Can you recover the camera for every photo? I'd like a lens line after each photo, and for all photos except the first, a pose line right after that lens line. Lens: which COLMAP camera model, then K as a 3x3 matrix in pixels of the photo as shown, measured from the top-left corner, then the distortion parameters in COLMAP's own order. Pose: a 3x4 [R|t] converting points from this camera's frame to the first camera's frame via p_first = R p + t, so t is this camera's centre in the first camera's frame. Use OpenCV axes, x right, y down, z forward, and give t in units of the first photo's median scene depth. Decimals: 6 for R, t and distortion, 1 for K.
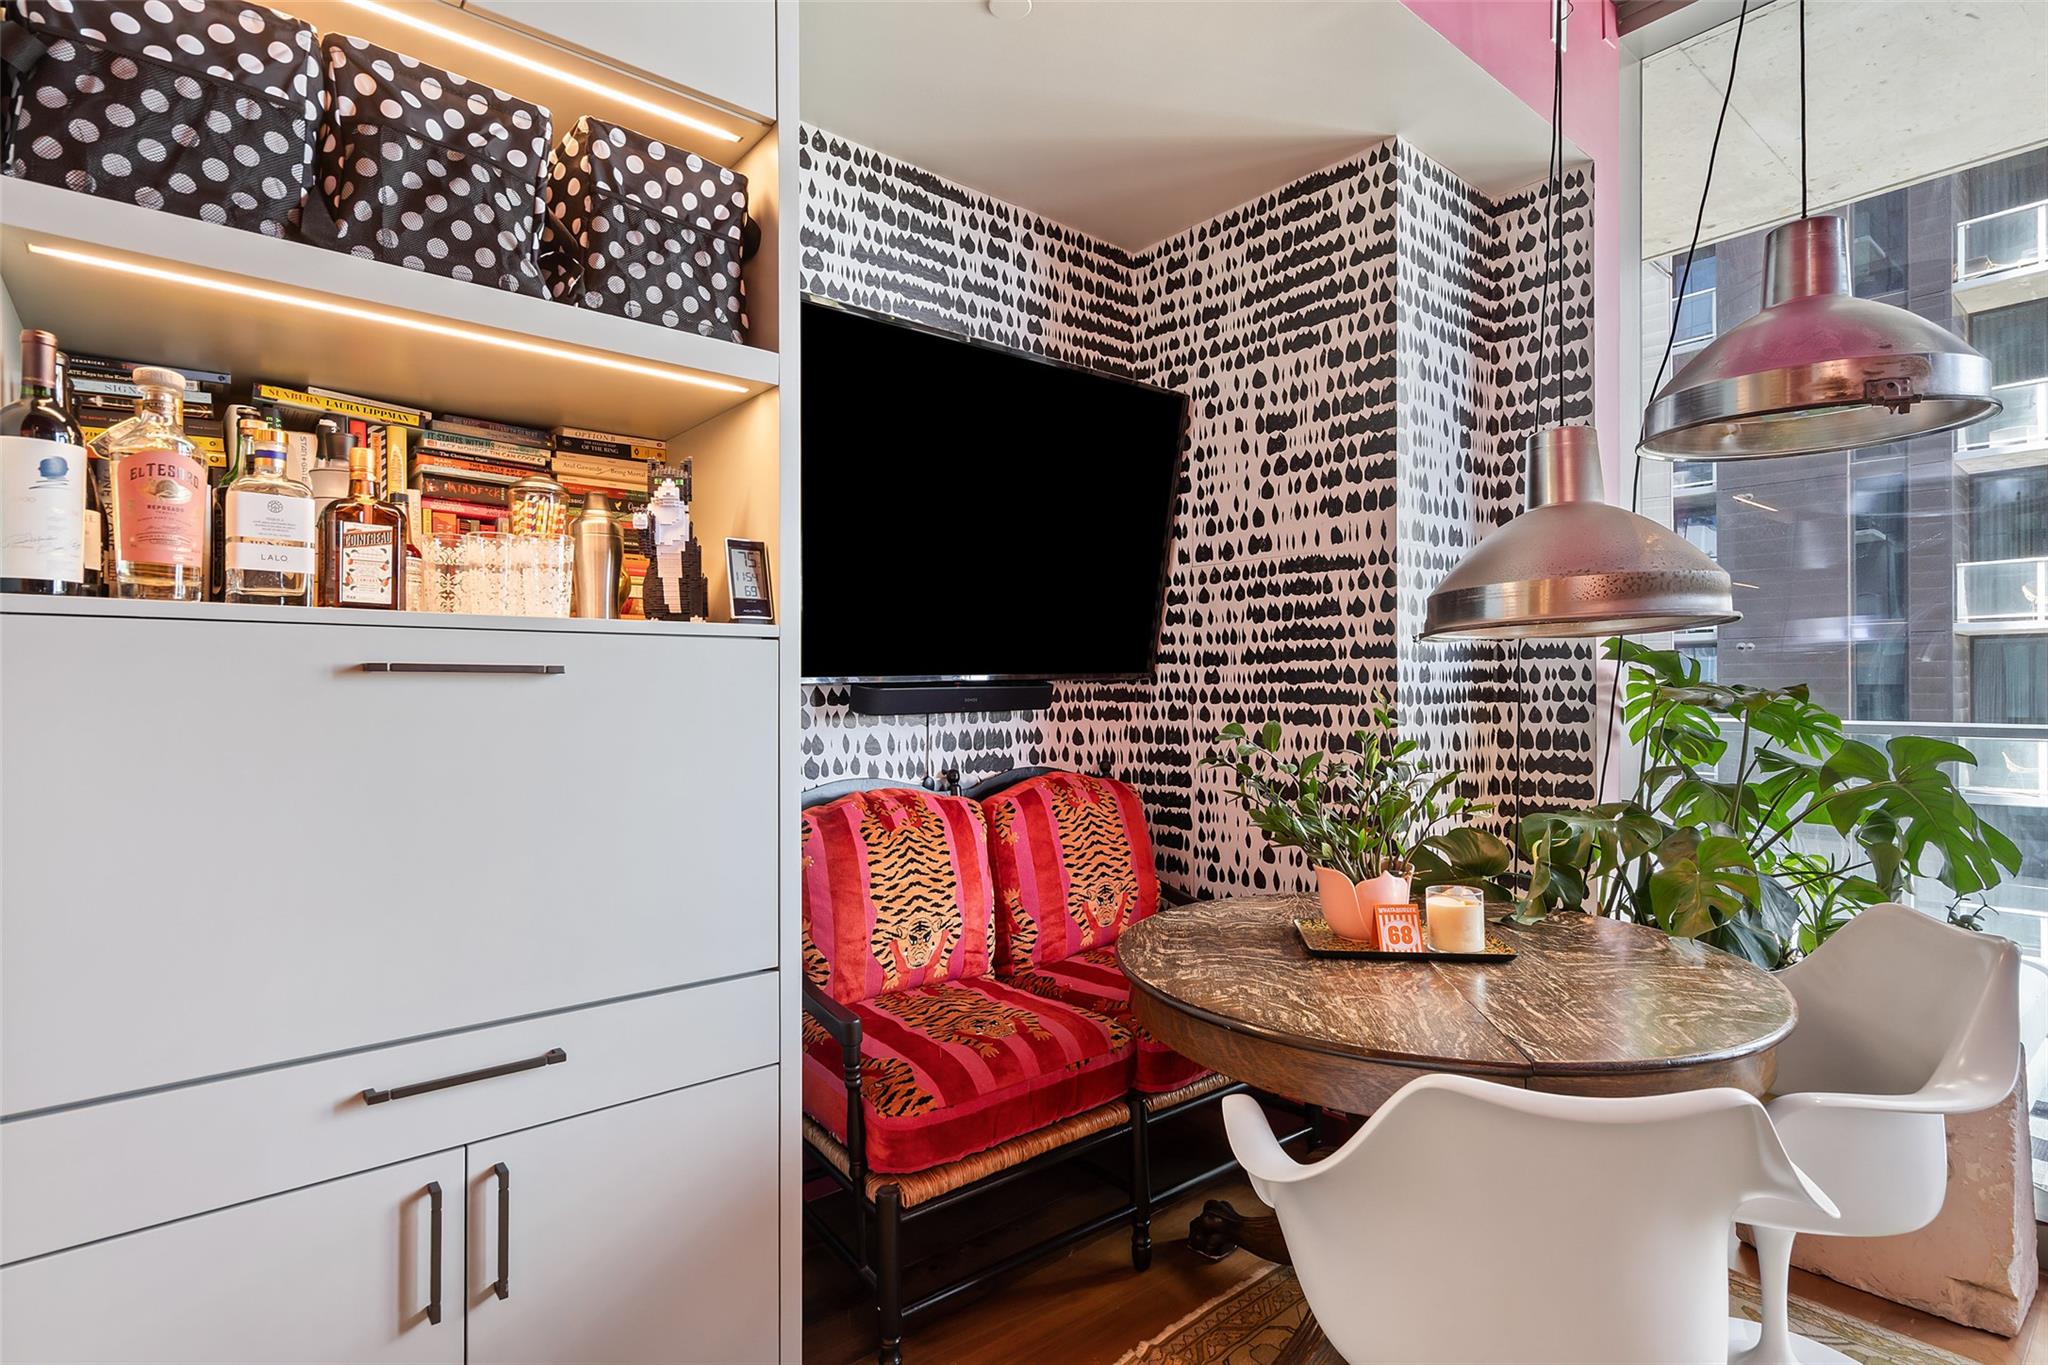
lens RADIAL K [[1025.2, 0, 1019.5], [0, 1025.2, 690.8], [0, 0, 1]] dist [-0.000987, 0.001281]
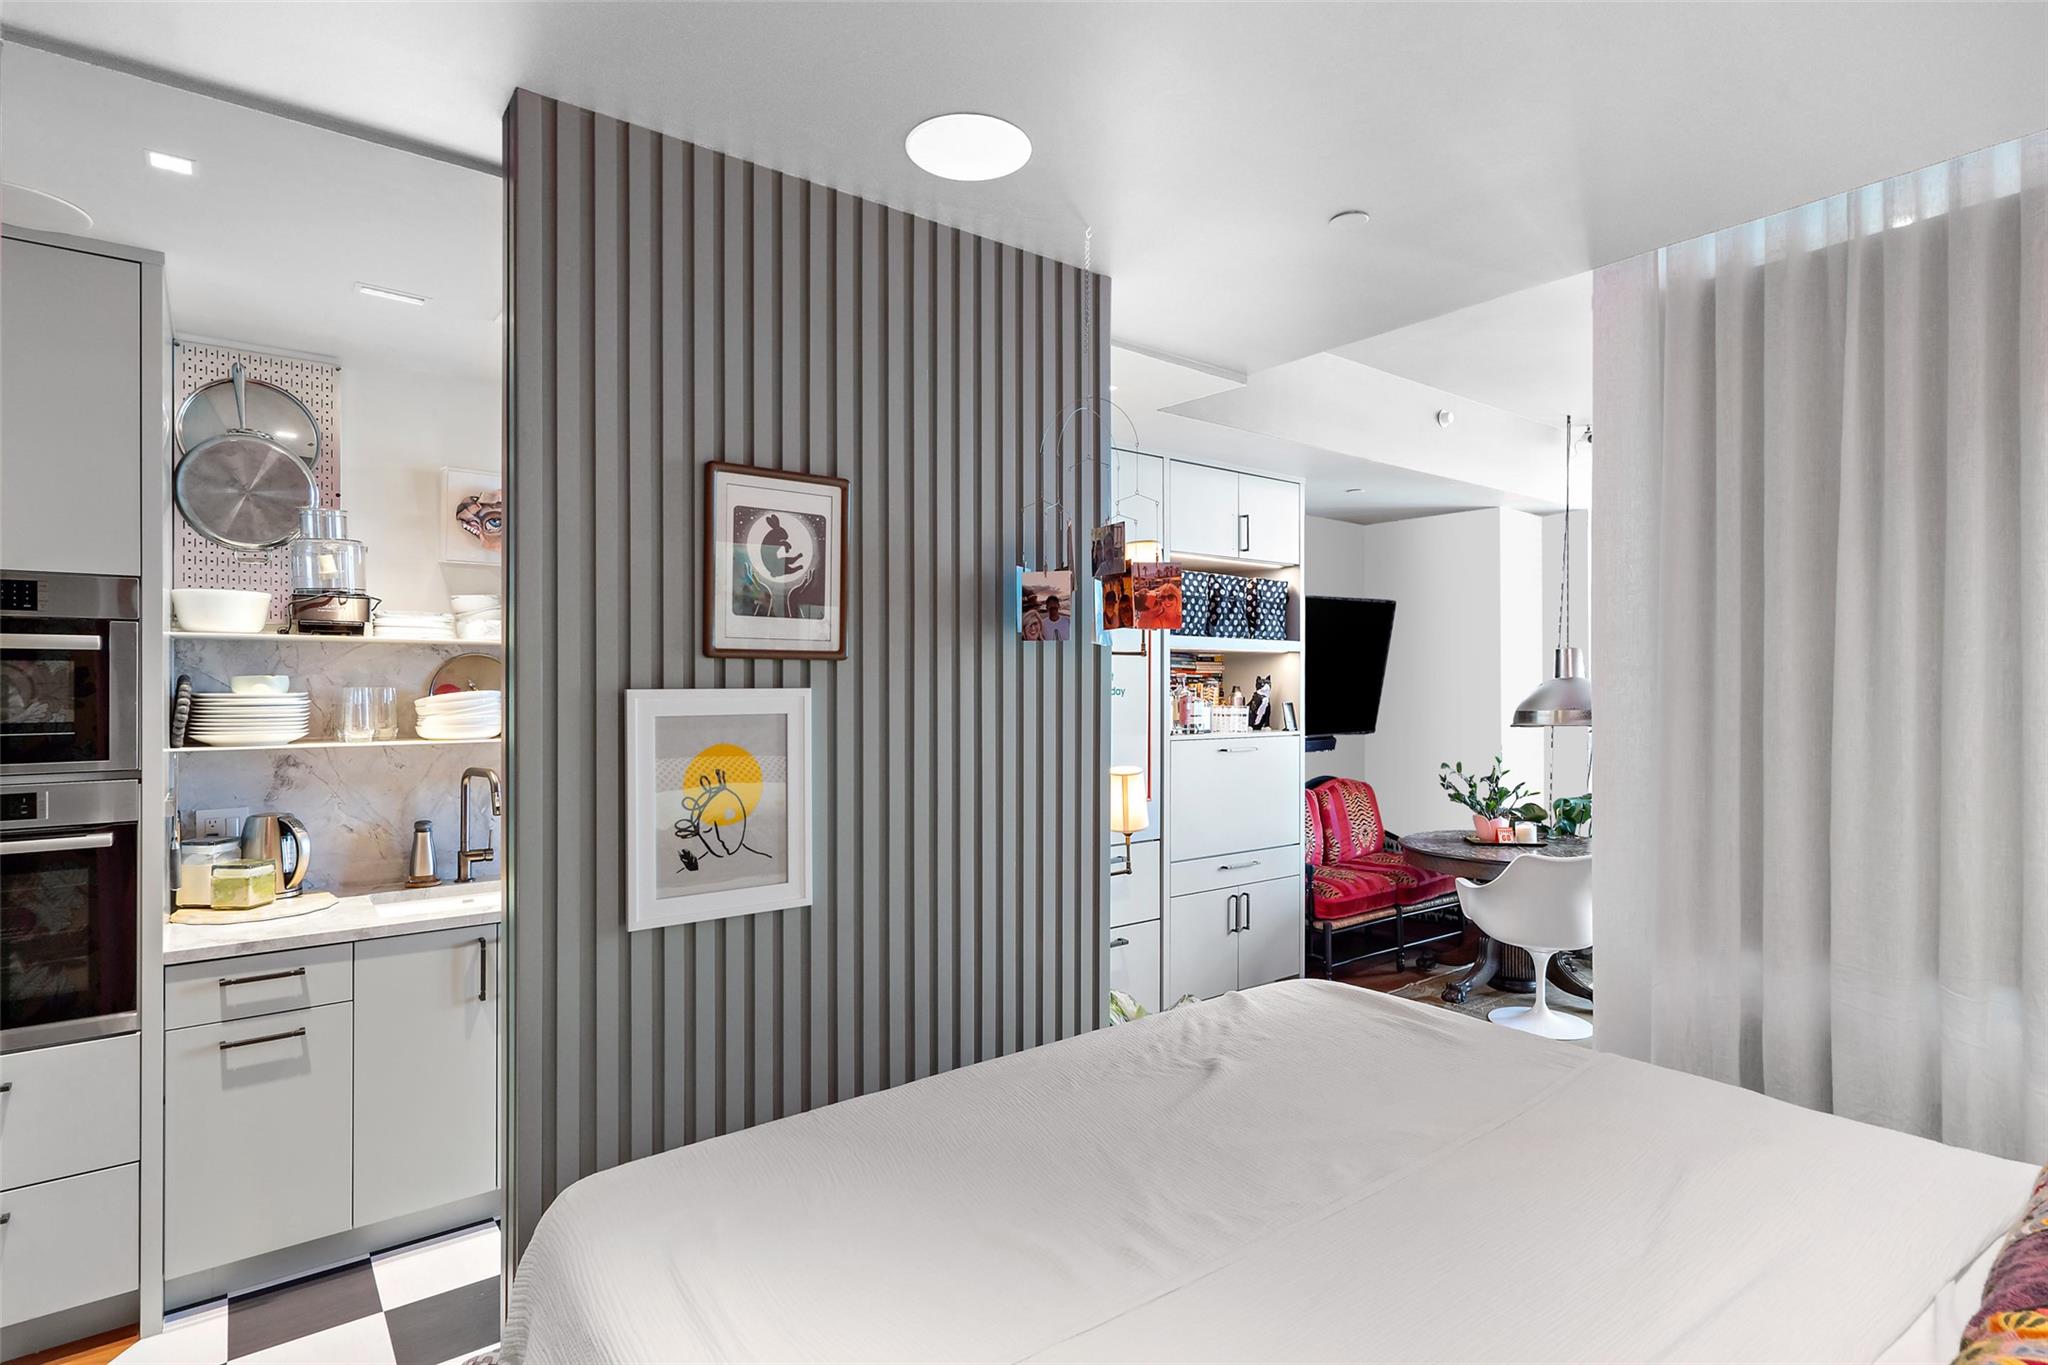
lens RADIAL K [[1025.2, 0, 1021.5], [0, 1025.2, 678.2], [0, 0, 1]] dist [-0.000987, 0.001281]
pose [[0.999022, 0.004538, -0.043981, -0.798652], [-0.005029, 0.999926, -0.011064, -0.156222], [0.043928, 0.011275, 0.998971, -1.790830]]
